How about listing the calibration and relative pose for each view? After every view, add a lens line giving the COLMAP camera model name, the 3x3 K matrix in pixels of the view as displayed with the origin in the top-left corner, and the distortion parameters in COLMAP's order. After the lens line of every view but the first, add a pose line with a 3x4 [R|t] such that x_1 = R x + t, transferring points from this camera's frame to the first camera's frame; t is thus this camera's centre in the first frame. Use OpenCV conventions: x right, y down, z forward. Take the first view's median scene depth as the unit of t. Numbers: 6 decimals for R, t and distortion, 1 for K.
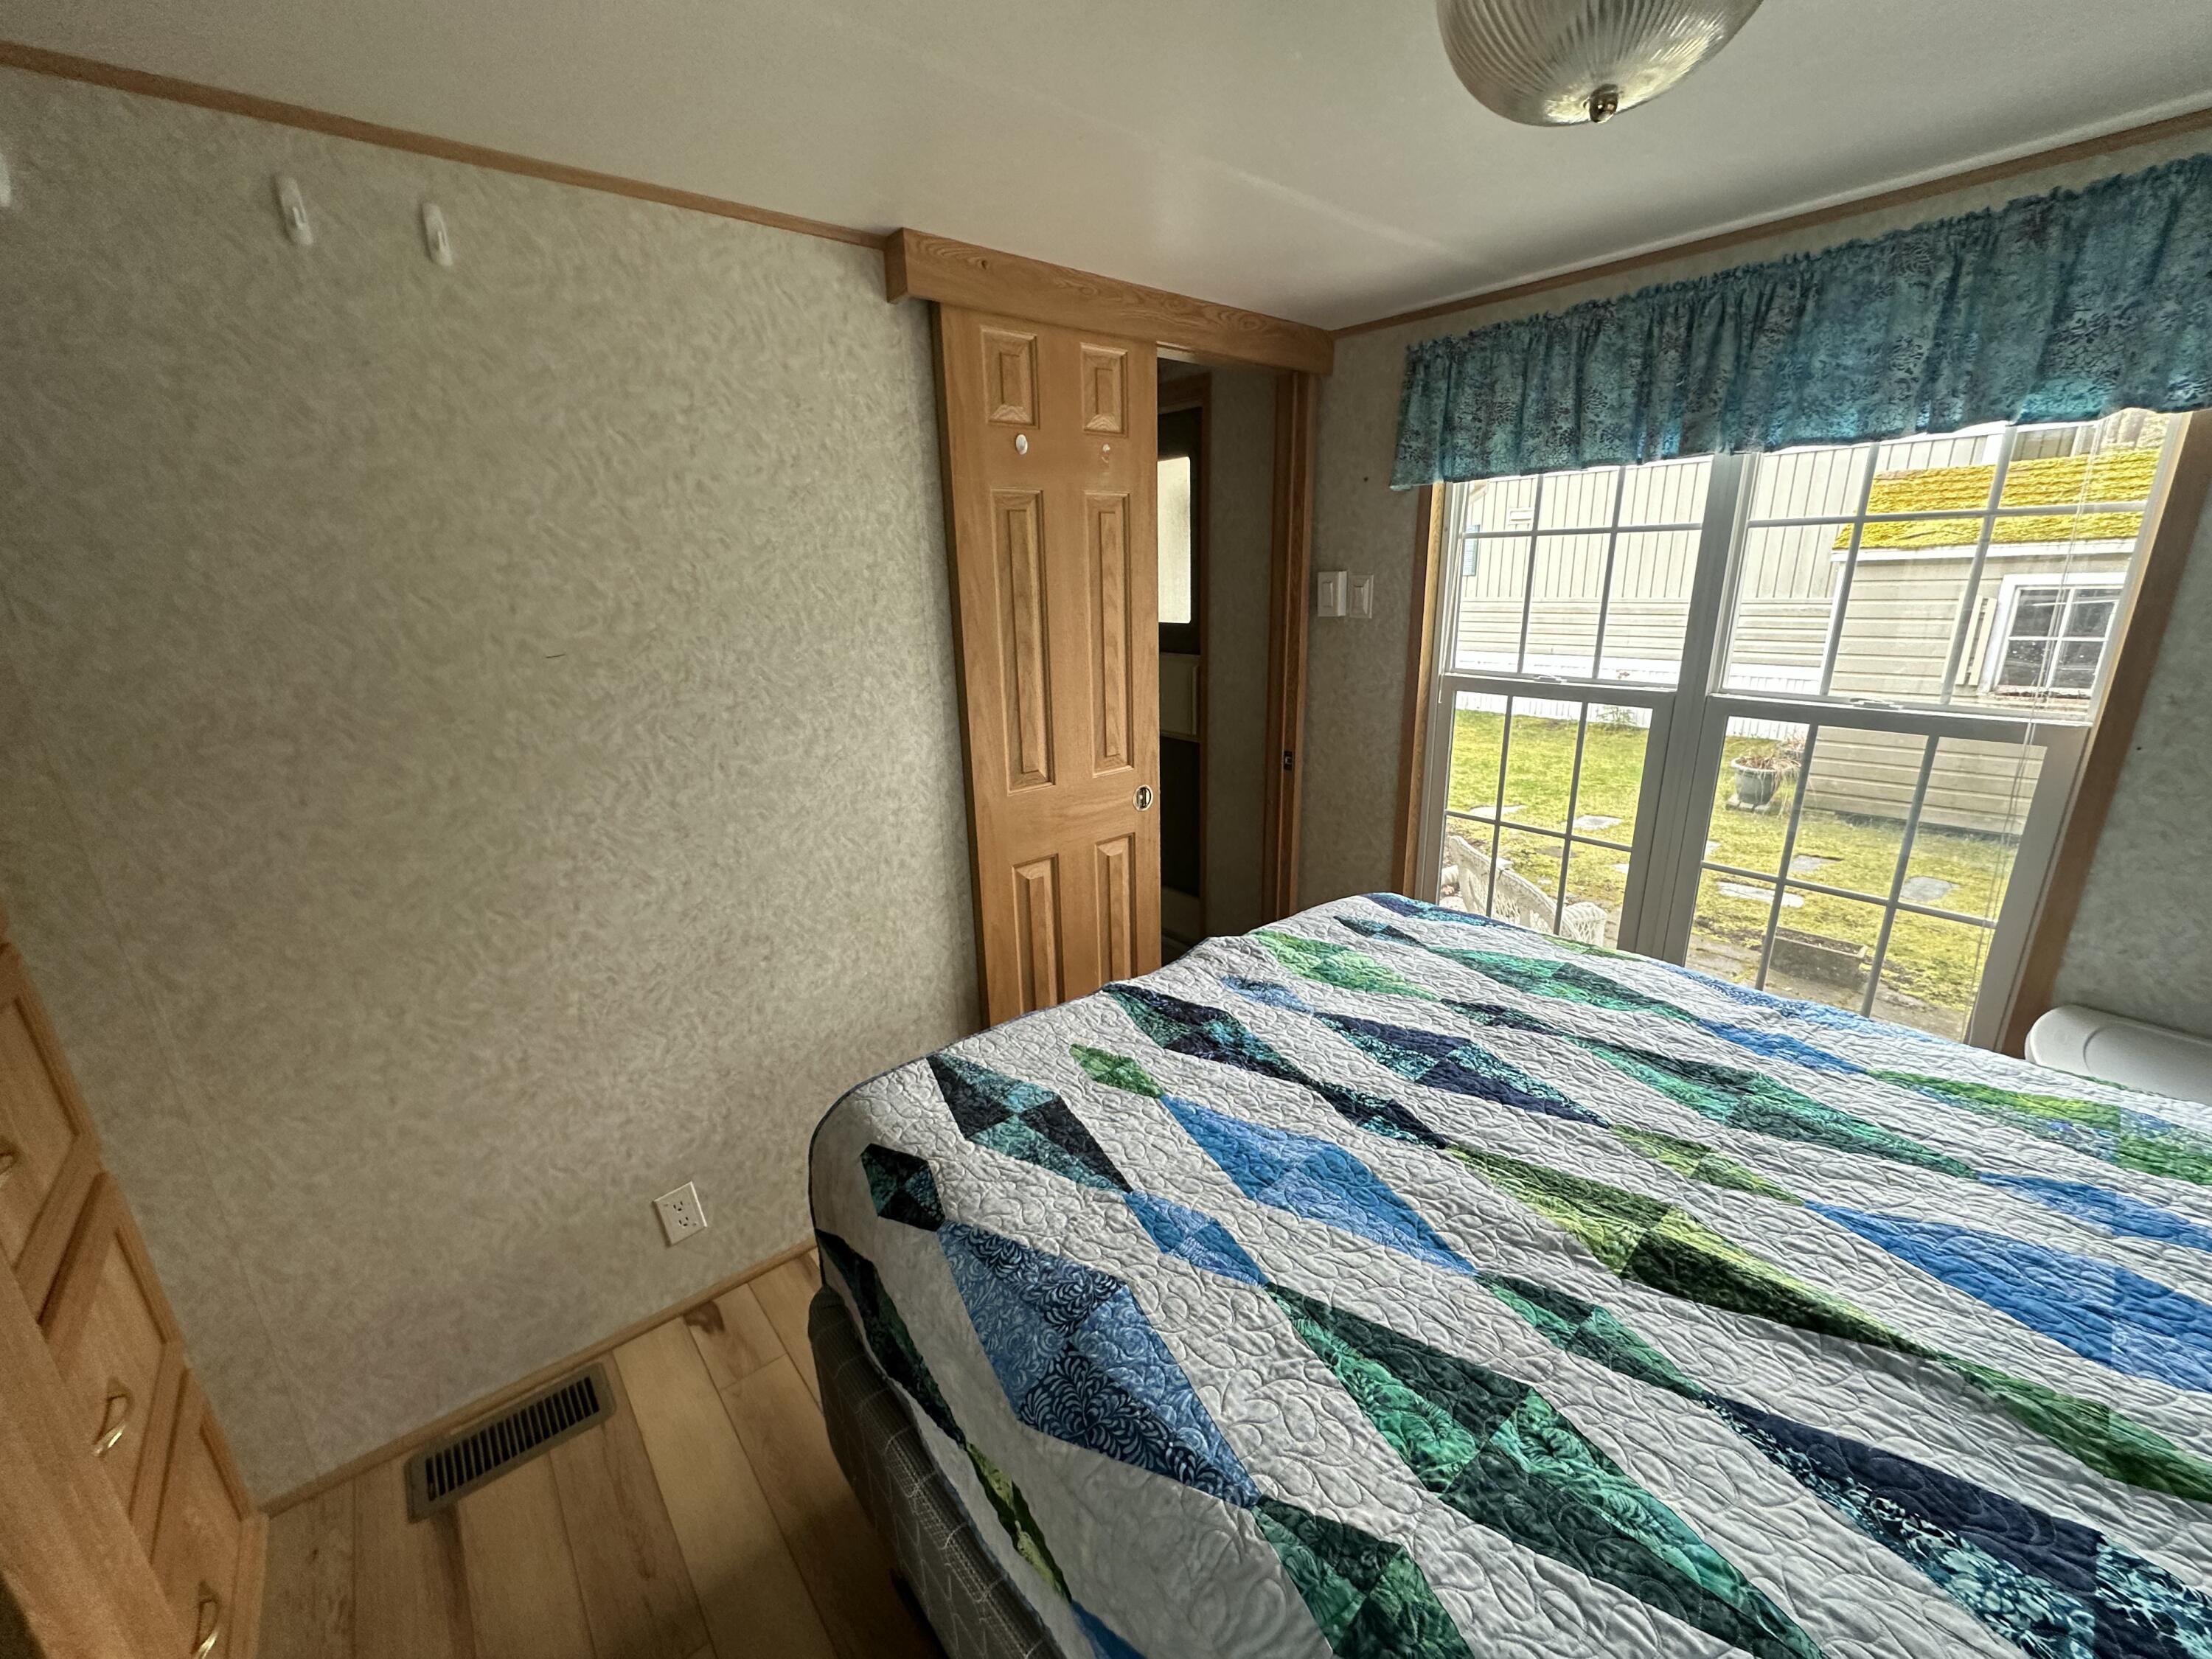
lens RADIAL K [[877.6, 0, 1106.0], [0, 877.6, 829.5], [0, 0, 1]] dist [-0.002512, 0.000228]
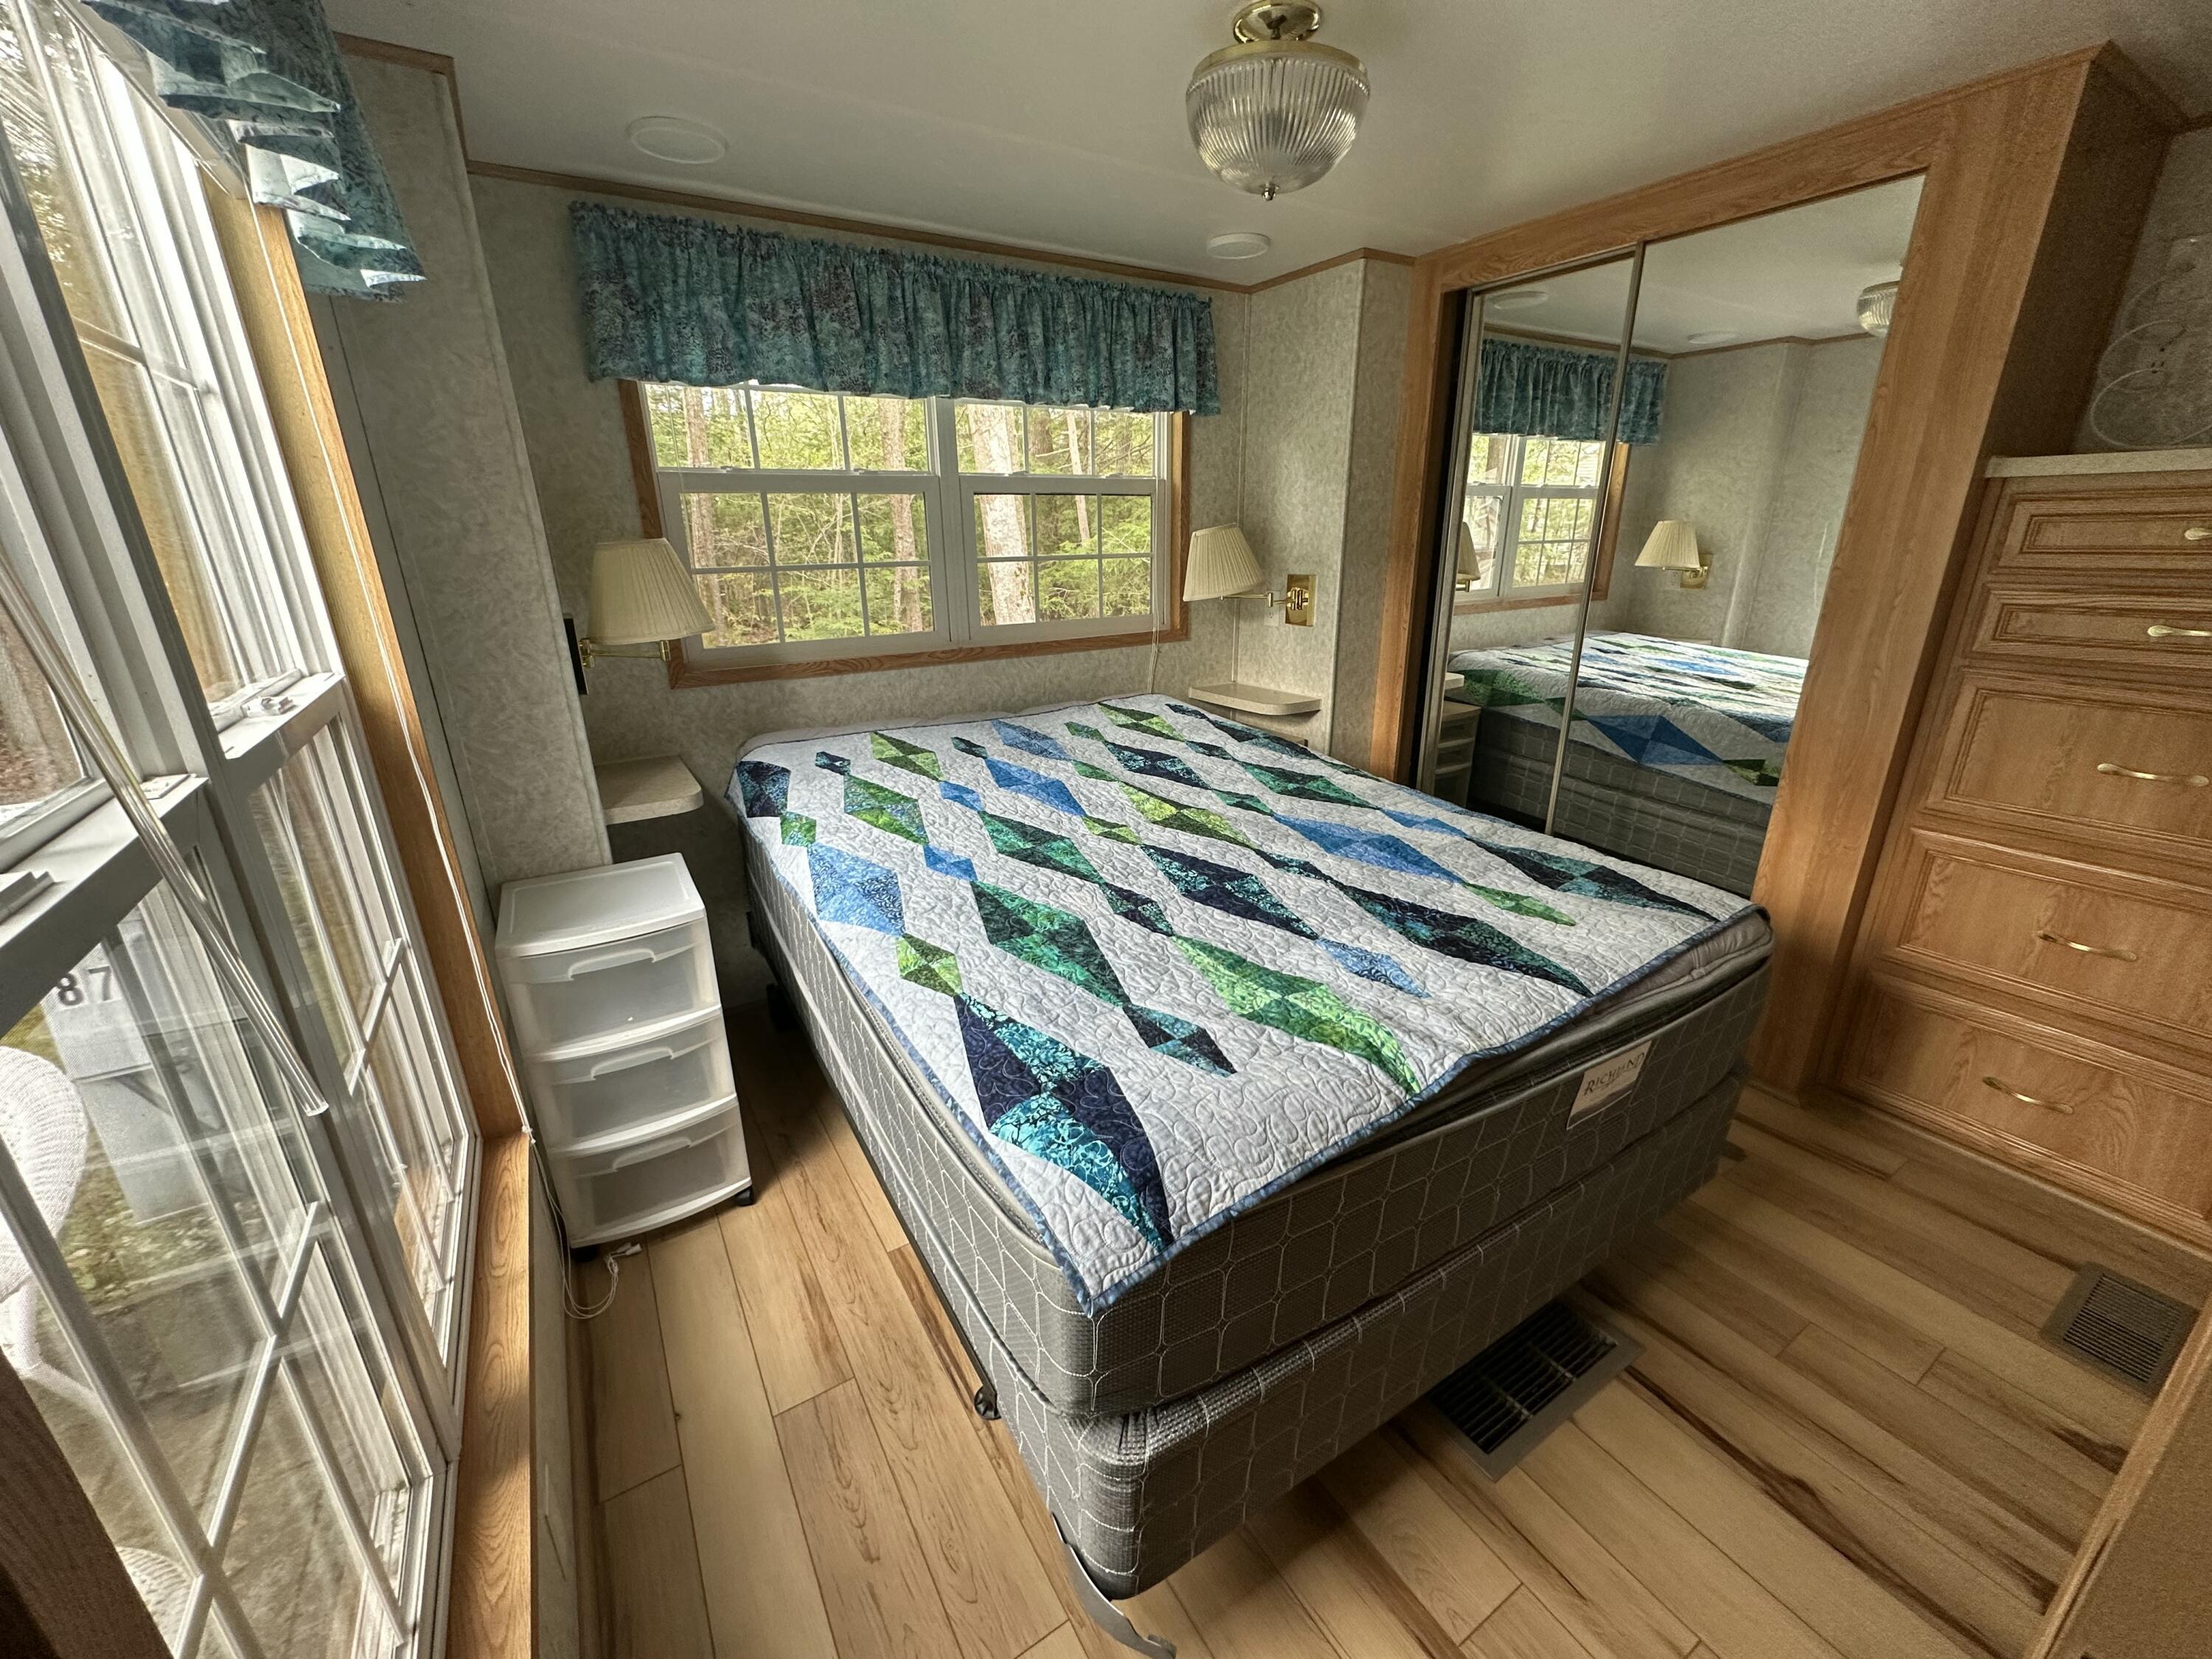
lens RADIAL K [[877.6, 0, 1106.0], [0, 877.6, 829.5], [0, 0, 1]] dist [-0.002512, 0.000228]
pose [[-0.990257, -0.006105, 0.139119, 0.364960], [0.076899, 0.808917, 0.582872, -0.478911], [-0.116094, 0.587891, -0.800566, 1.875902]]
